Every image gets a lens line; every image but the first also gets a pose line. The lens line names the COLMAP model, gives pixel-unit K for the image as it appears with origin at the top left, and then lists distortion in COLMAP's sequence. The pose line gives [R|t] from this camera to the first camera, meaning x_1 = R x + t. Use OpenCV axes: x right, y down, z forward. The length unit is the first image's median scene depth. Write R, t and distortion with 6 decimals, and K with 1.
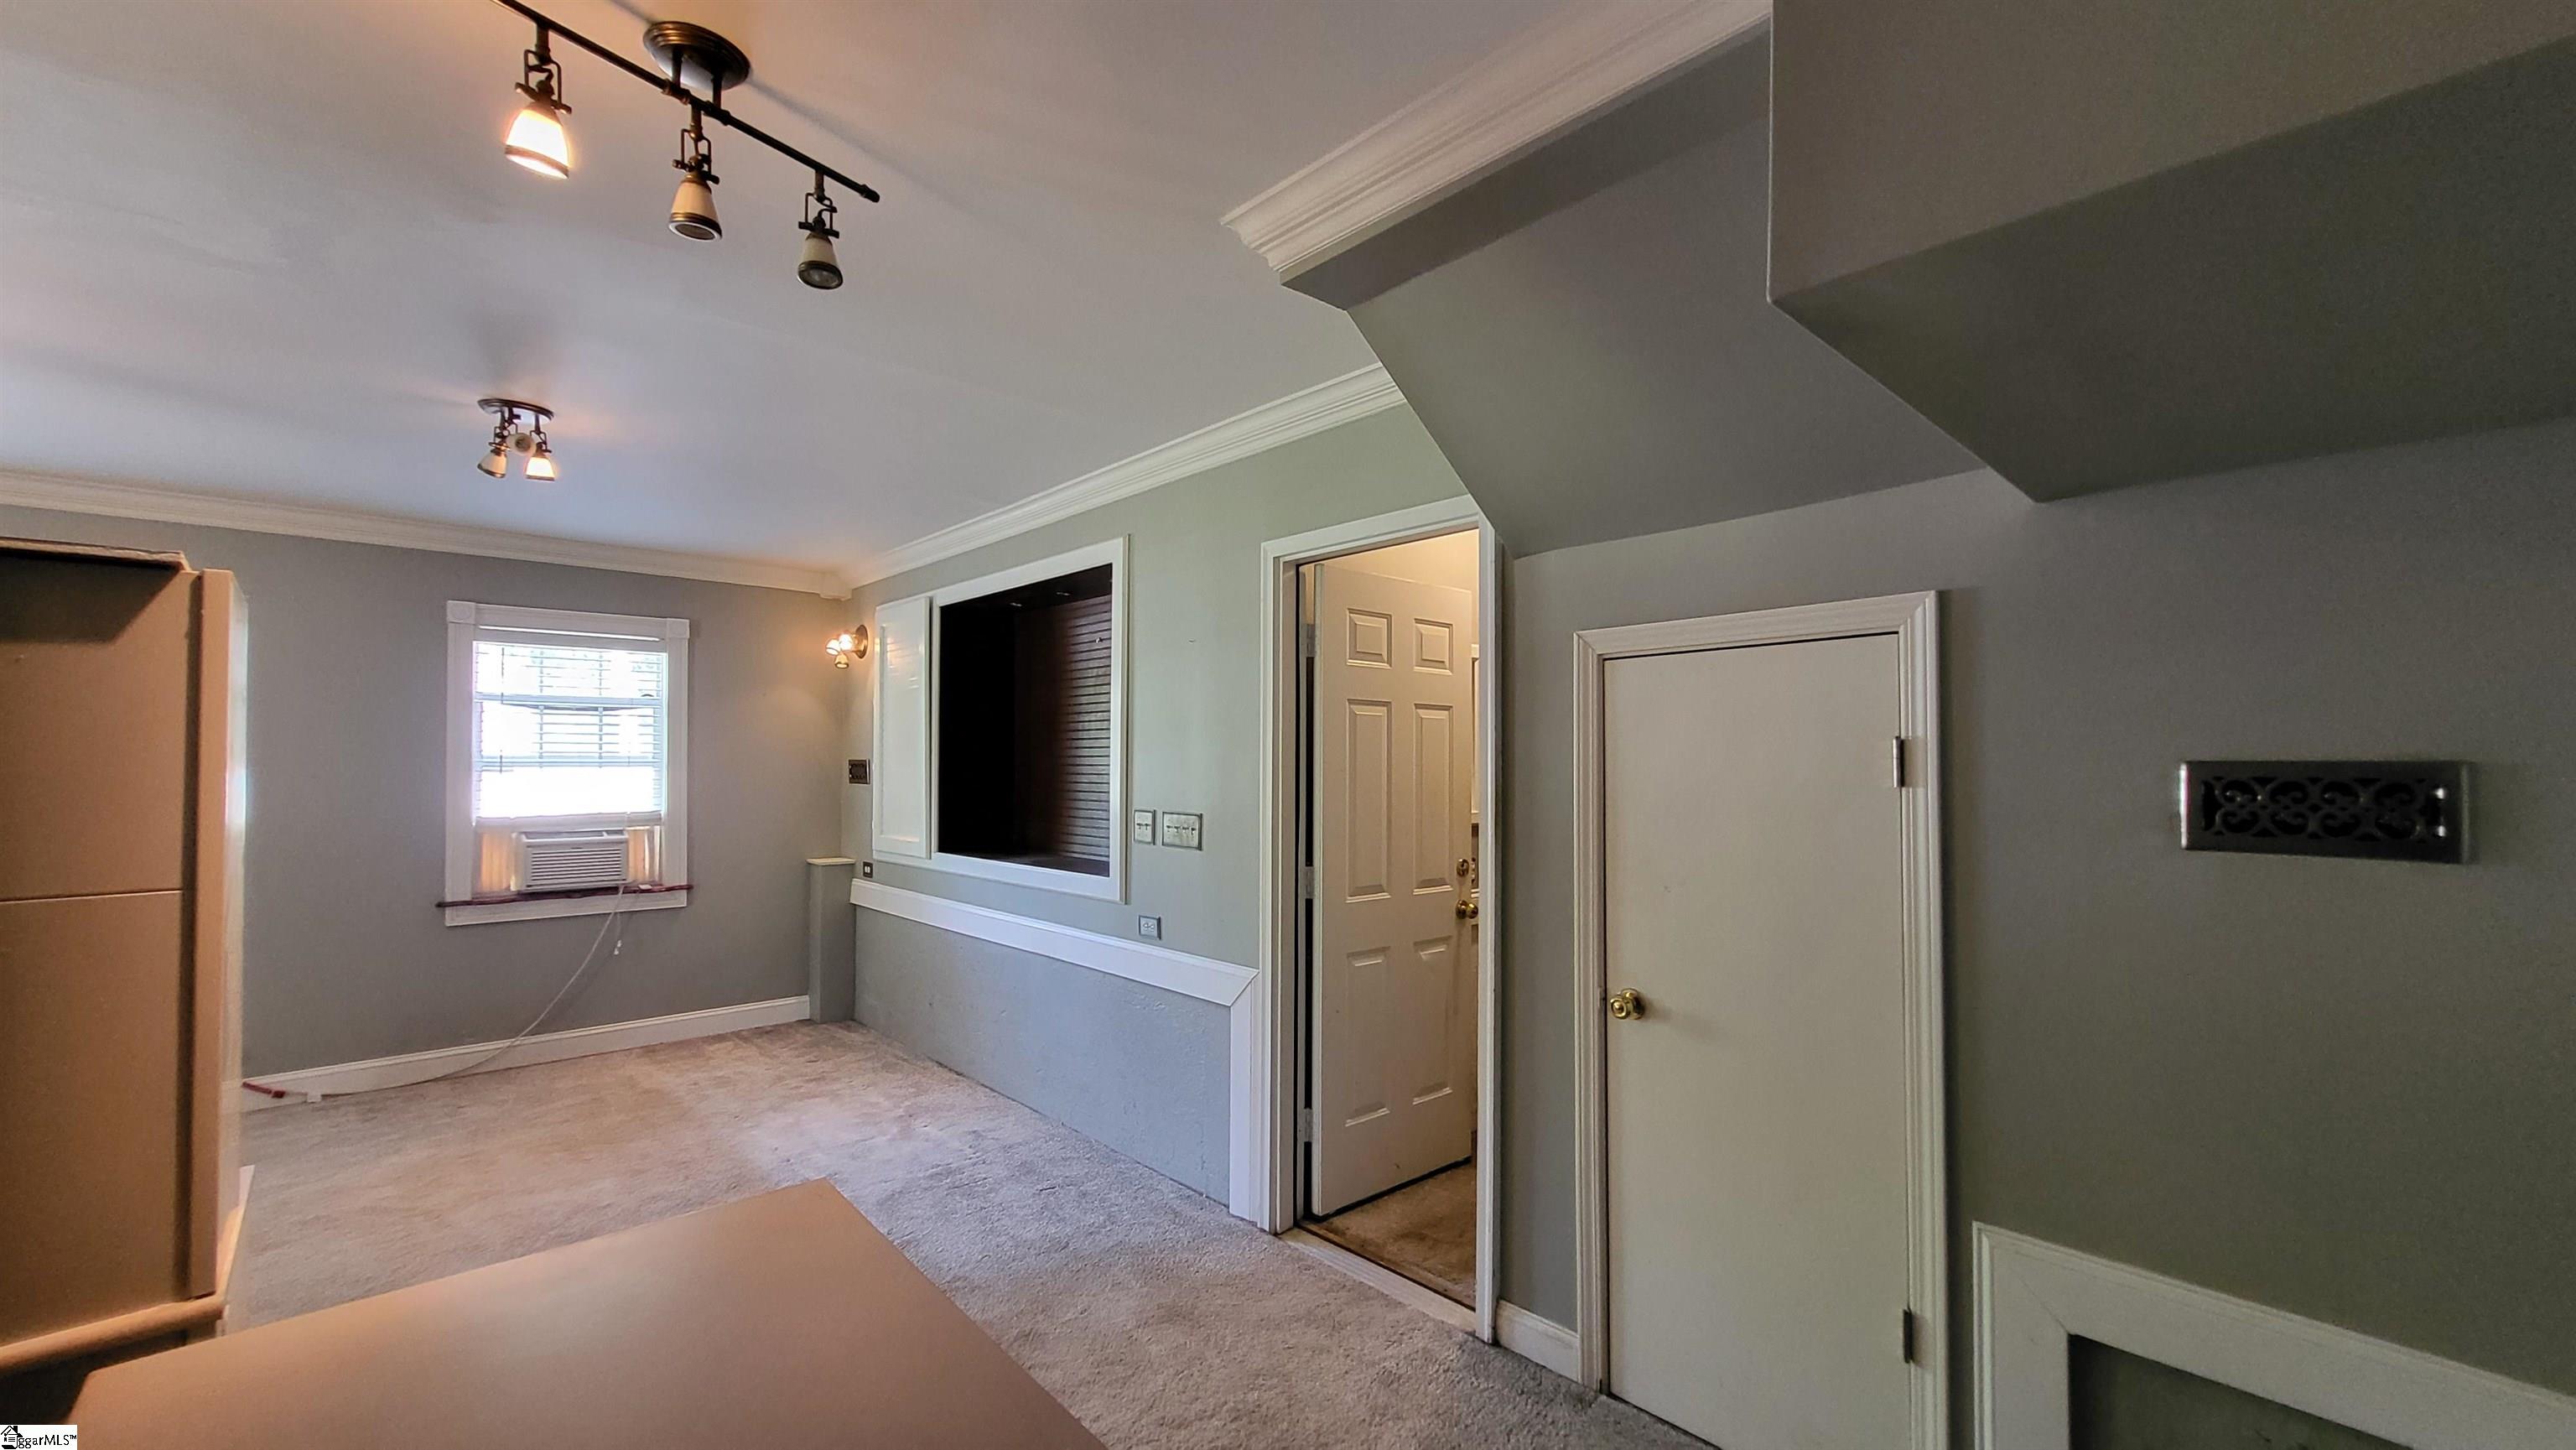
lens RADIAL K [[1023.6, 0, 1282.2], [0, 1023.6, 735.4], [0, 0, 1]] dist [-0.005595, 0.000374]
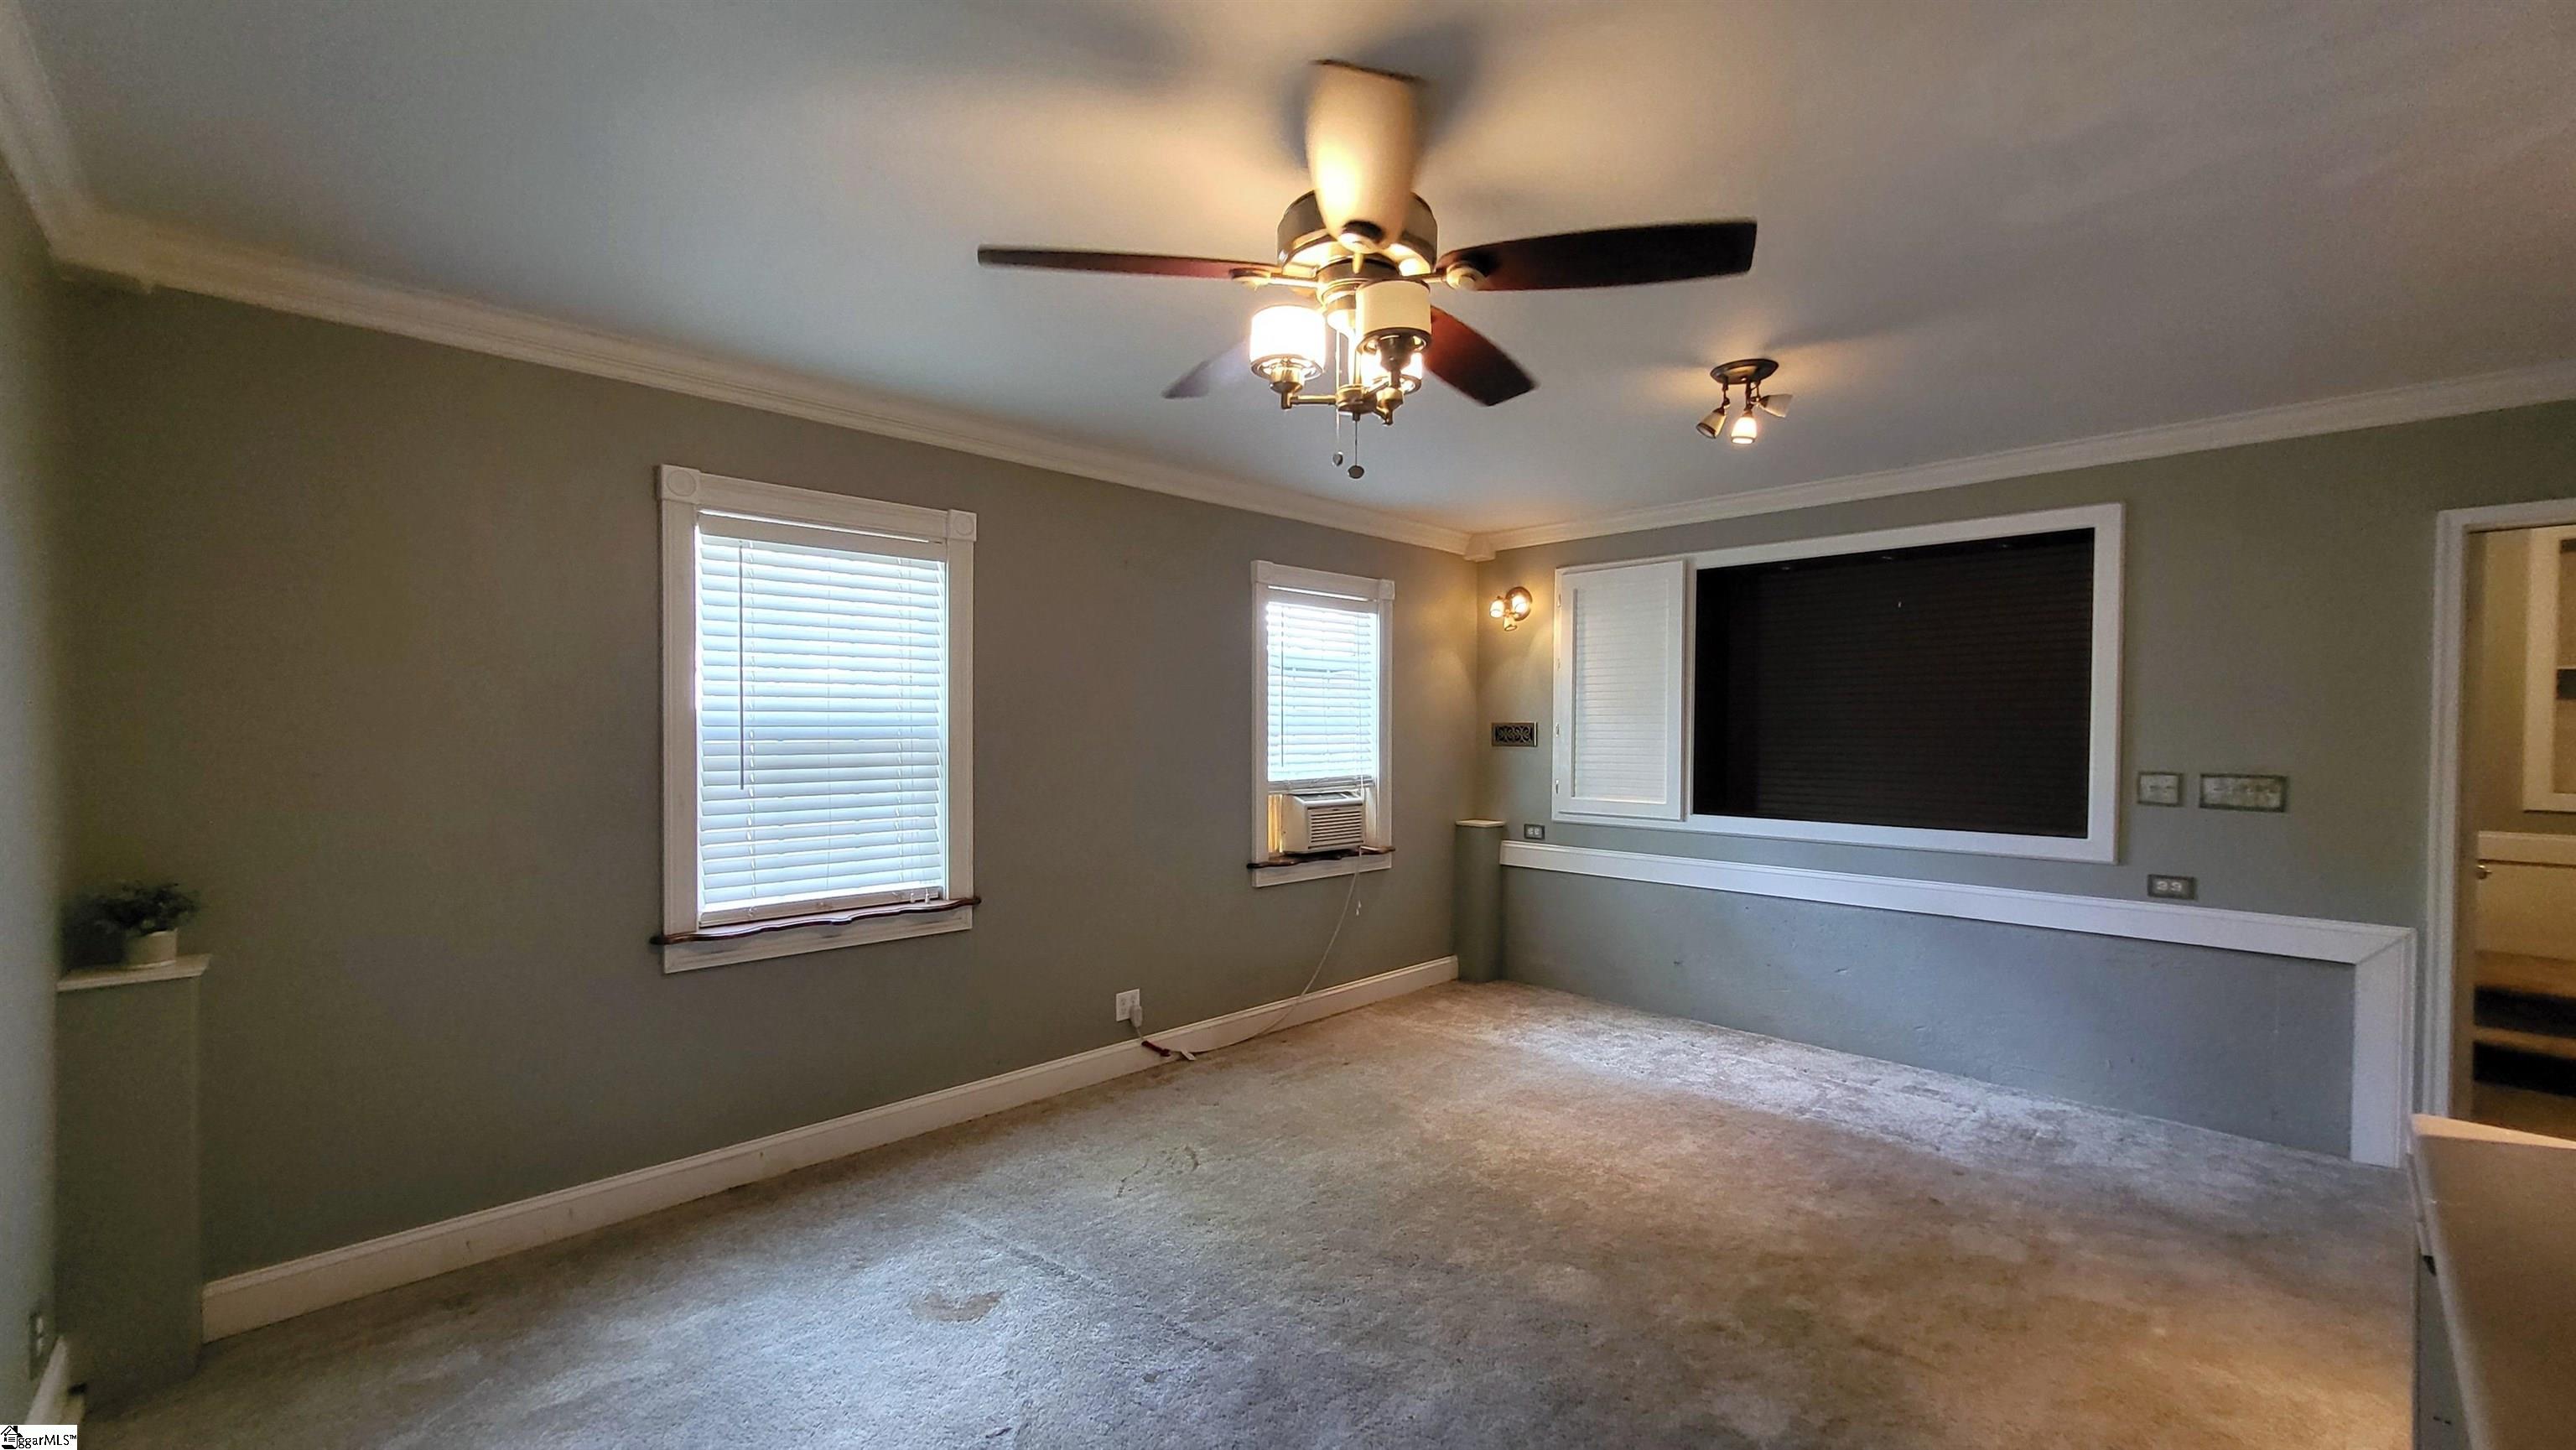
lens RADIAL K [[1021.0, 0, 1288.6], [0, 1021.0, 742.8], [0, 0, 1]] dist [0.001525, 0.000168]
pose [[0.999843, 0.003673, 0.017331, -0.794748], [-0.004374, 0.999166, 0.040590, 0.004344], [-0.017167, -0.040660, 0.999026, -0.000169]]
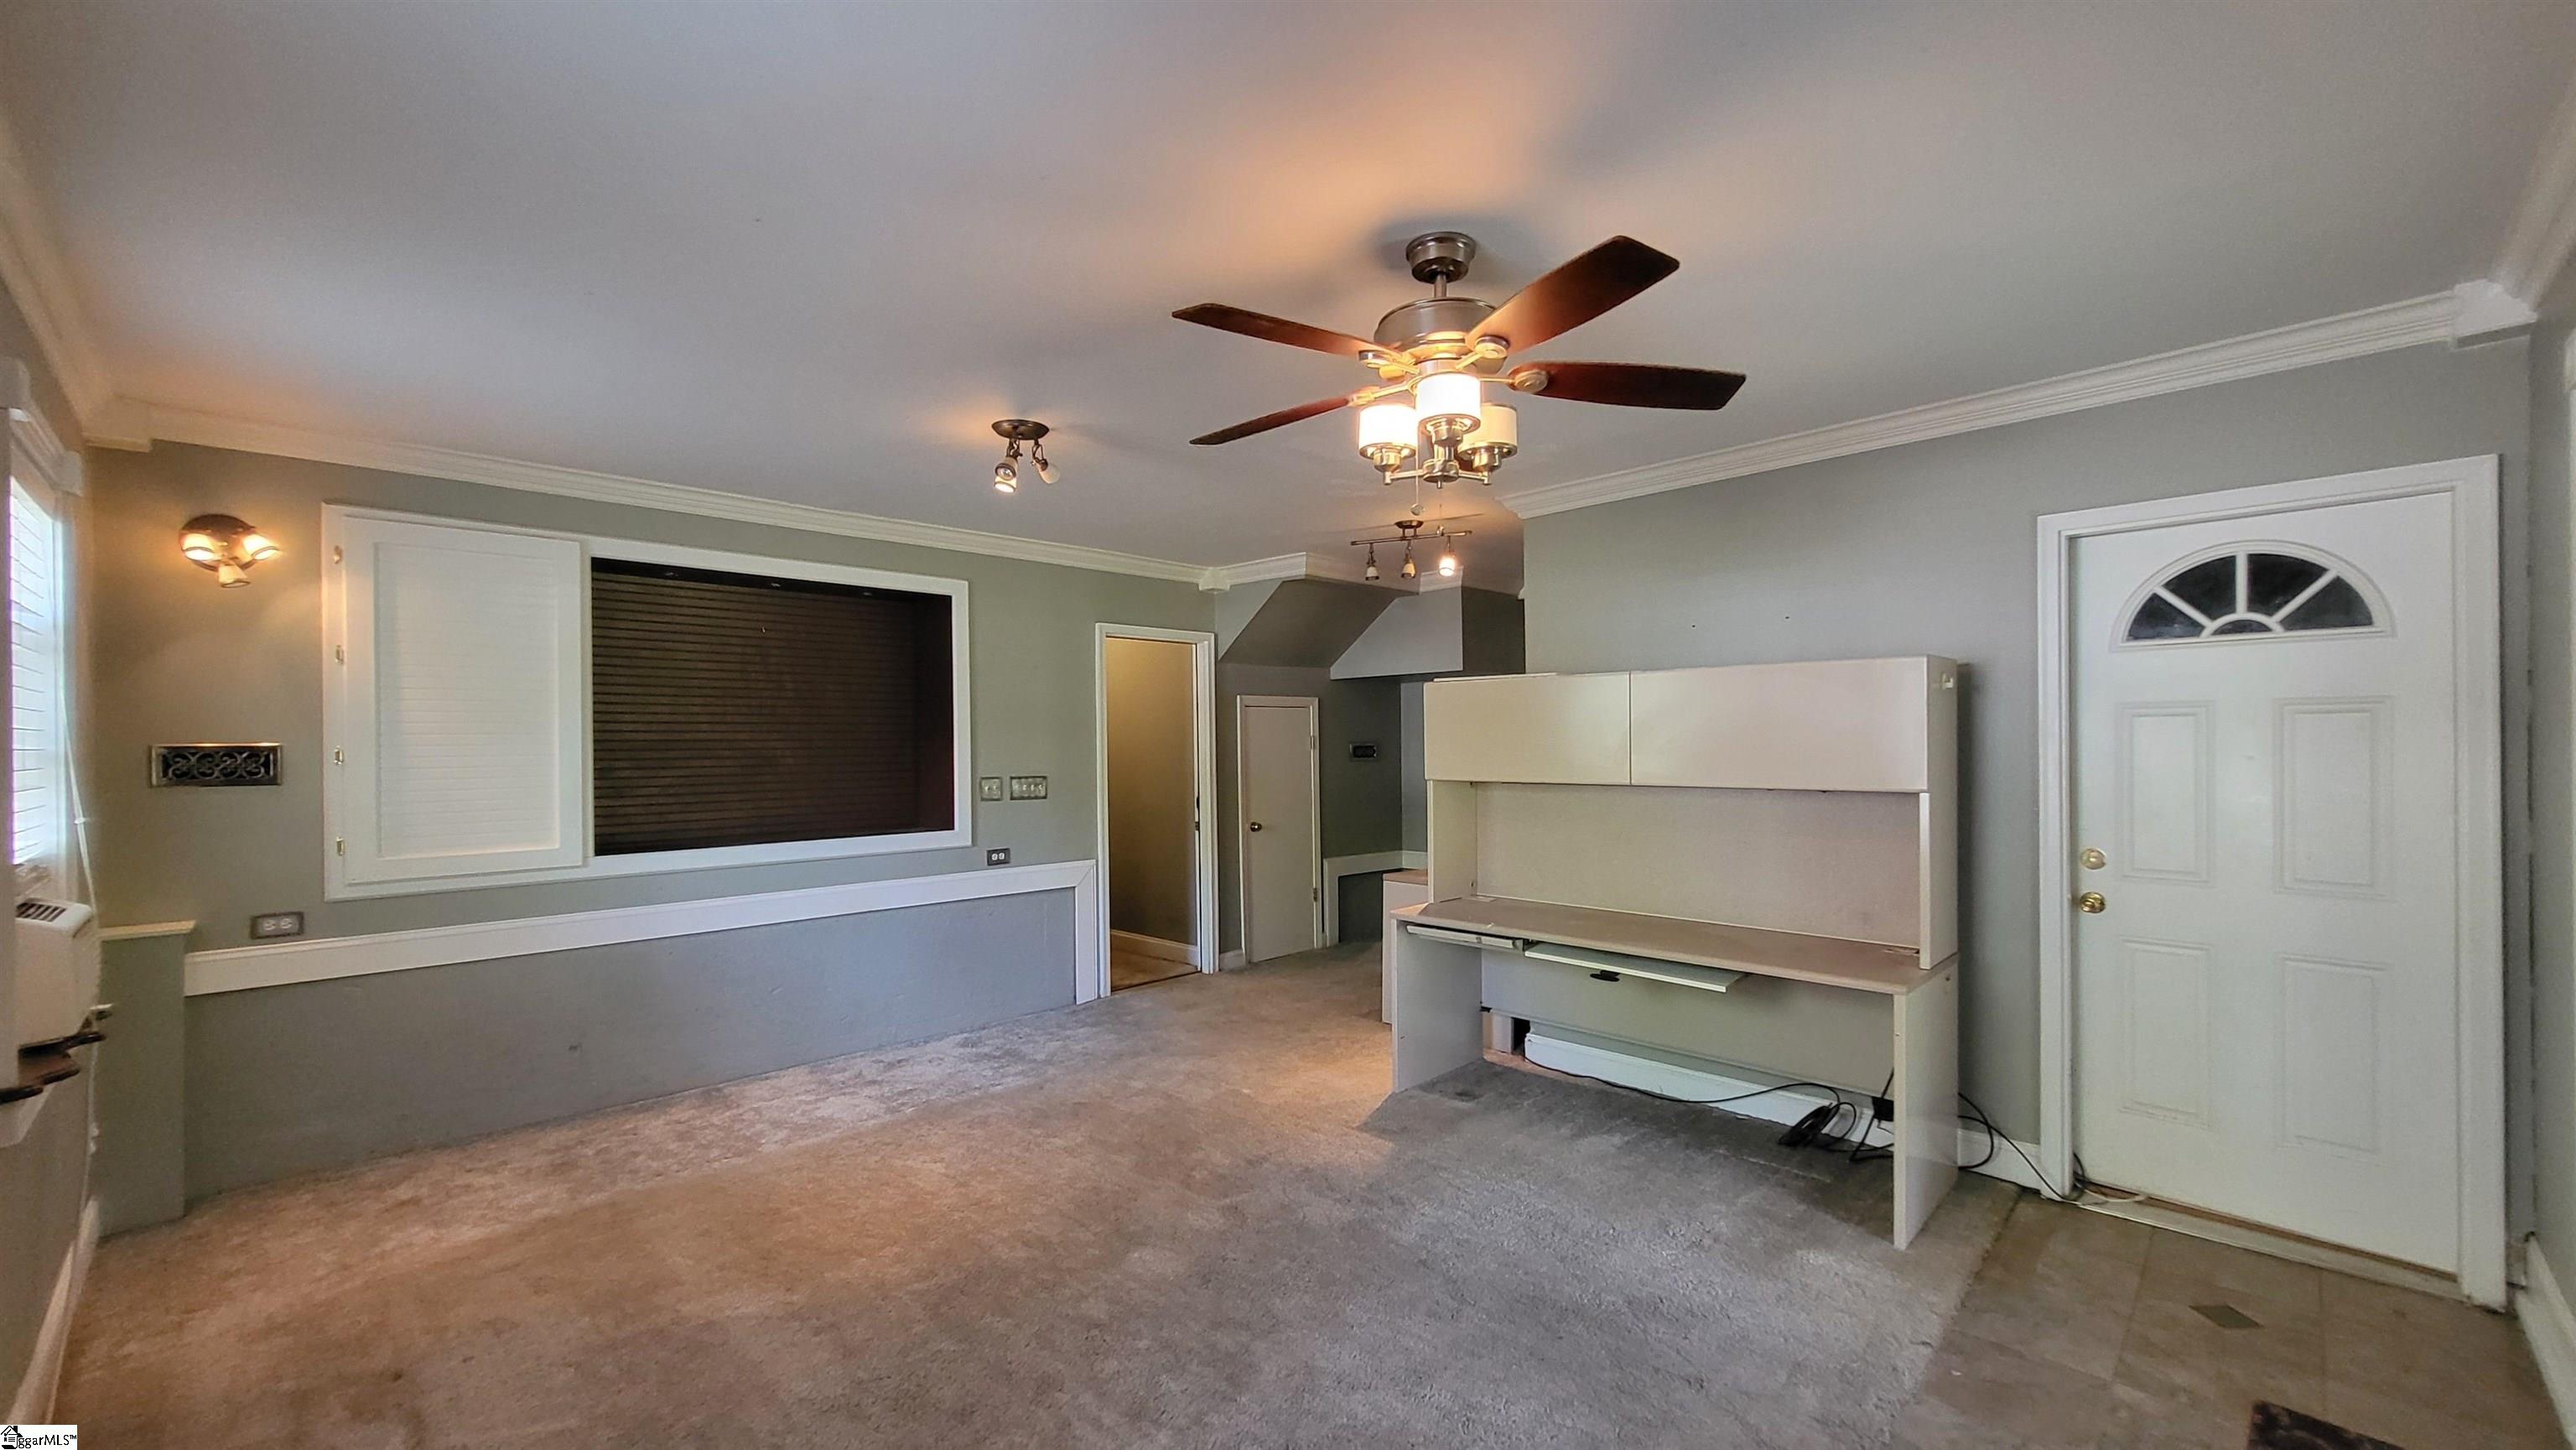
lens RADIAL K [[1021.0, 0, 1282.9], [0, 1021.0, 742.3], [0, 0, 1]] dist [0.001525, 0.000168]
pose [[-0.039549, 0.005878, 0.999200, -1.240925], [-0.014867, 0.999869, -0.006471, 0.020359], [-0.999107, -0.015111, -0.039456, 0.503333]]
